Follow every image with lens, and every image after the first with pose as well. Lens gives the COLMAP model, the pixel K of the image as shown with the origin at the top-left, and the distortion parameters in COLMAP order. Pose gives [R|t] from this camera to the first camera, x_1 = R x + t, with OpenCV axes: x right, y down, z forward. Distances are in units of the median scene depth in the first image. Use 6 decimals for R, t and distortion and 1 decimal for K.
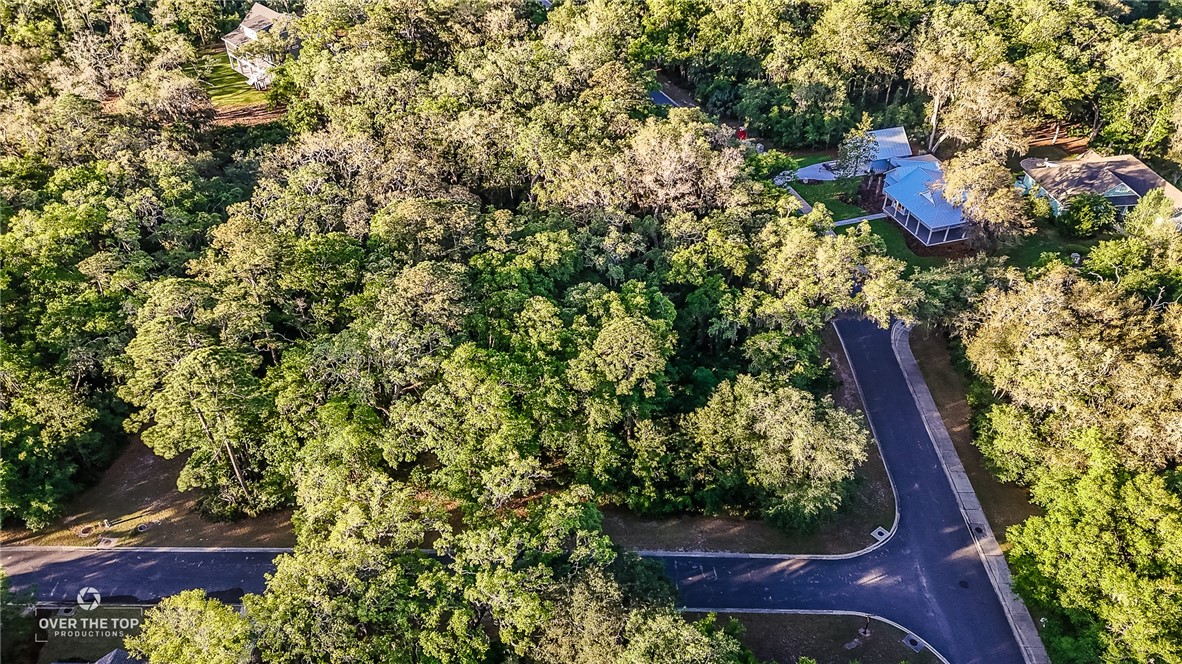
lens RADIAL K [[860.0, 0, 591.0], [0, 860.0, 332.0], [0, 0, 1]] dist [0.057386, -0.045359]
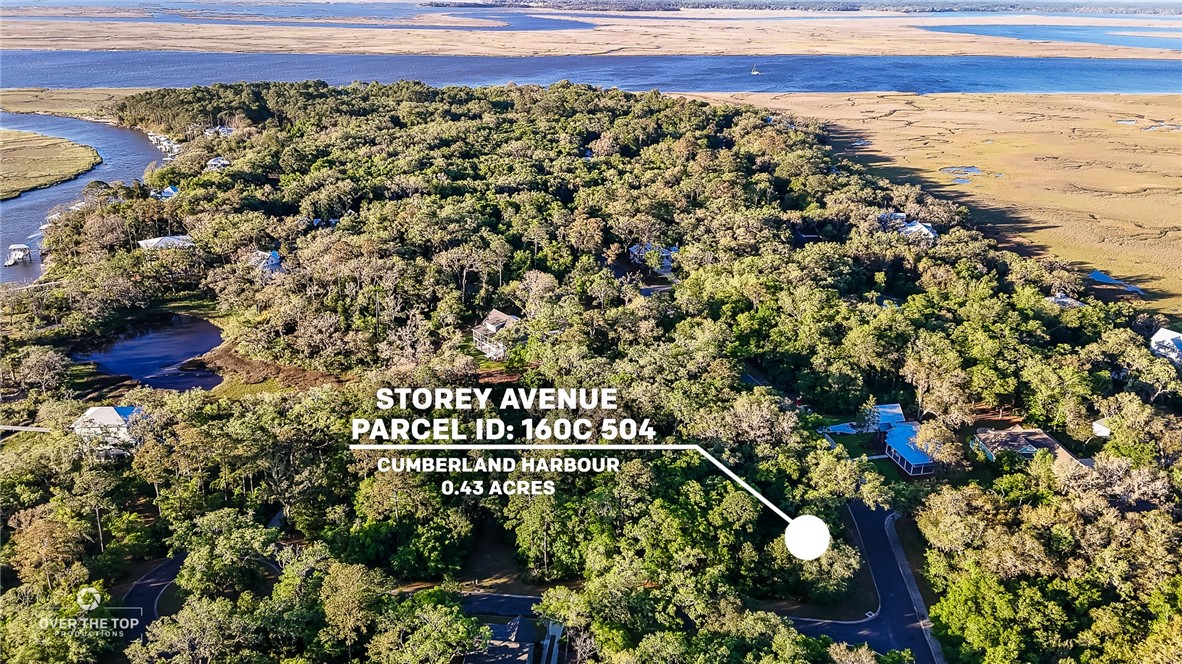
lens RADIAL K [[856.0, 0, 591.0], [0, 856.0, 332.0], [0, 0, 1]] dist [0.153189, -0.338949]
pose [[0.996154, 0.042278, -0.076750, -0.123809], [-0.062186, 0.958186, -0.279307, 0.161114], [0.061732, 0.283006, 0.957130, -0.813939]]
